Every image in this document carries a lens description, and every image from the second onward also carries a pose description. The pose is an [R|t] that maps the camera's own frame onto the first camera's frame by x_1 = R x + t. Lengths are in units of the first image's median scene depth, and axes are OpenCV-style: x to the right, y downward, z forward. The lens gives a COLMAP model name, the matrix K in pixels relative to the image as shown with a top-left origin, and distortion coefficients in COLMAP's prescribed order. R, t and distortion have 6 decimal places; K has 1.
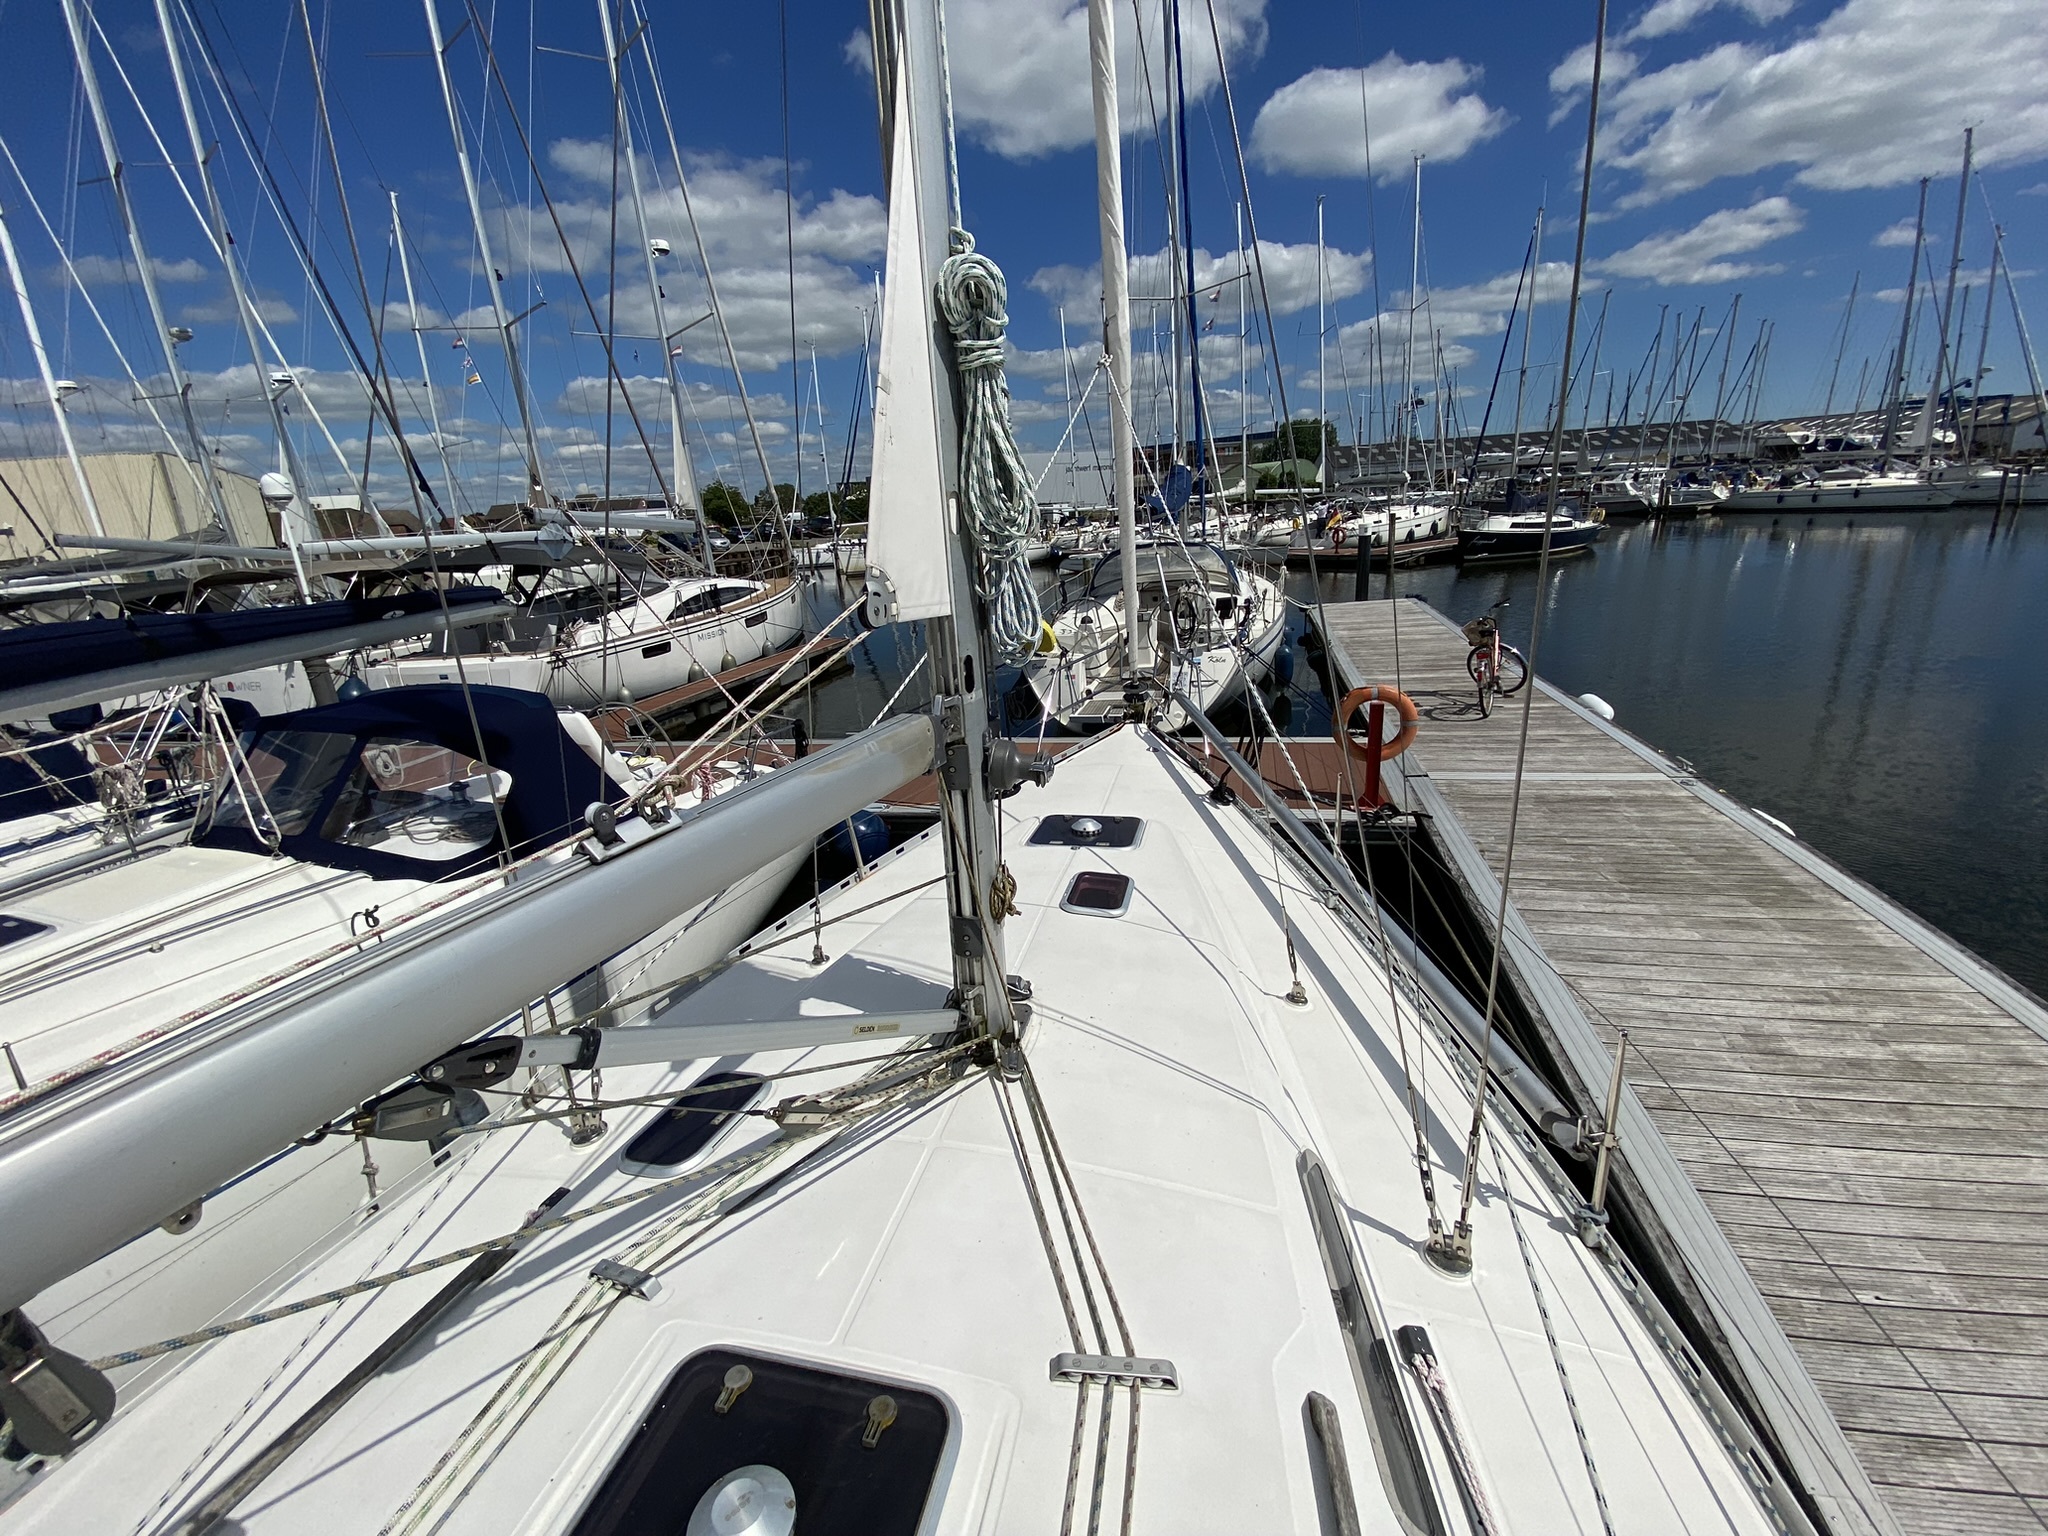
lens RADIAL K [[814.4, 0, 1017.2], [0, 814.4, 793.6], [0, 0, 1]] dist [-0.000402, -0.013753]
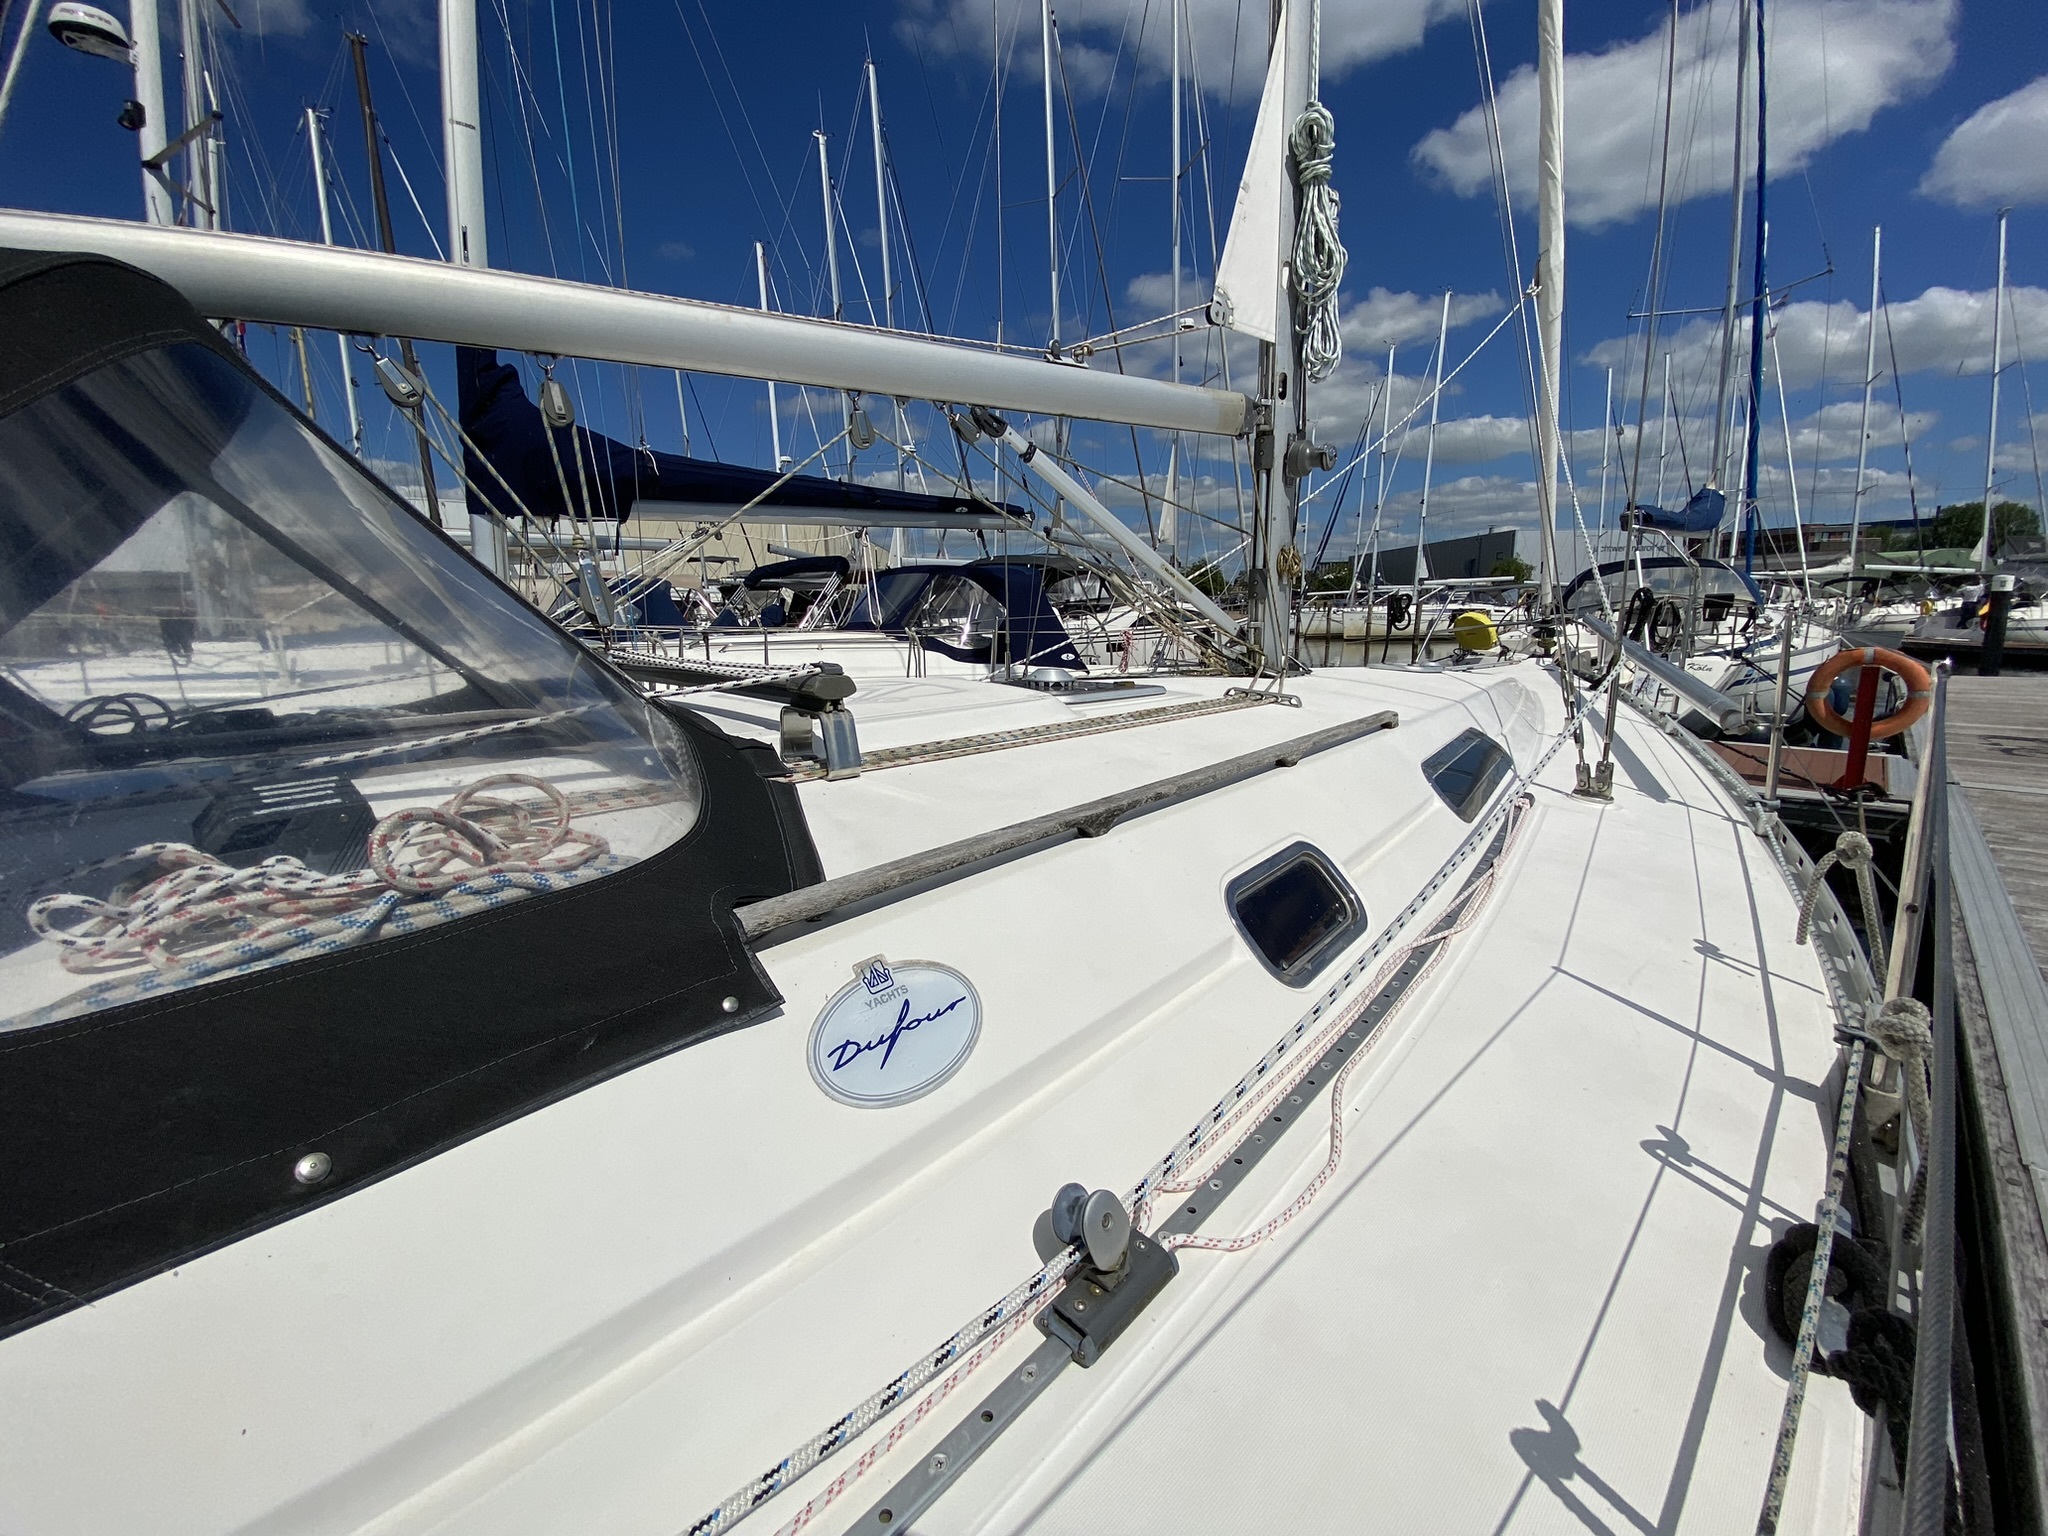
lens RADIAL K [[828.7, 0, 1024.0], [0, 828.7, 768.0], [0, 0, 1]] dist [0.000256, -0.012561]
pose [[0.855878, 0.147351, -0.495743, 0.356150], [-0.208774, 0.975419, -0.070512, 0.676115], [0.473167, 0.163848, 0.865602, -0.388563]]
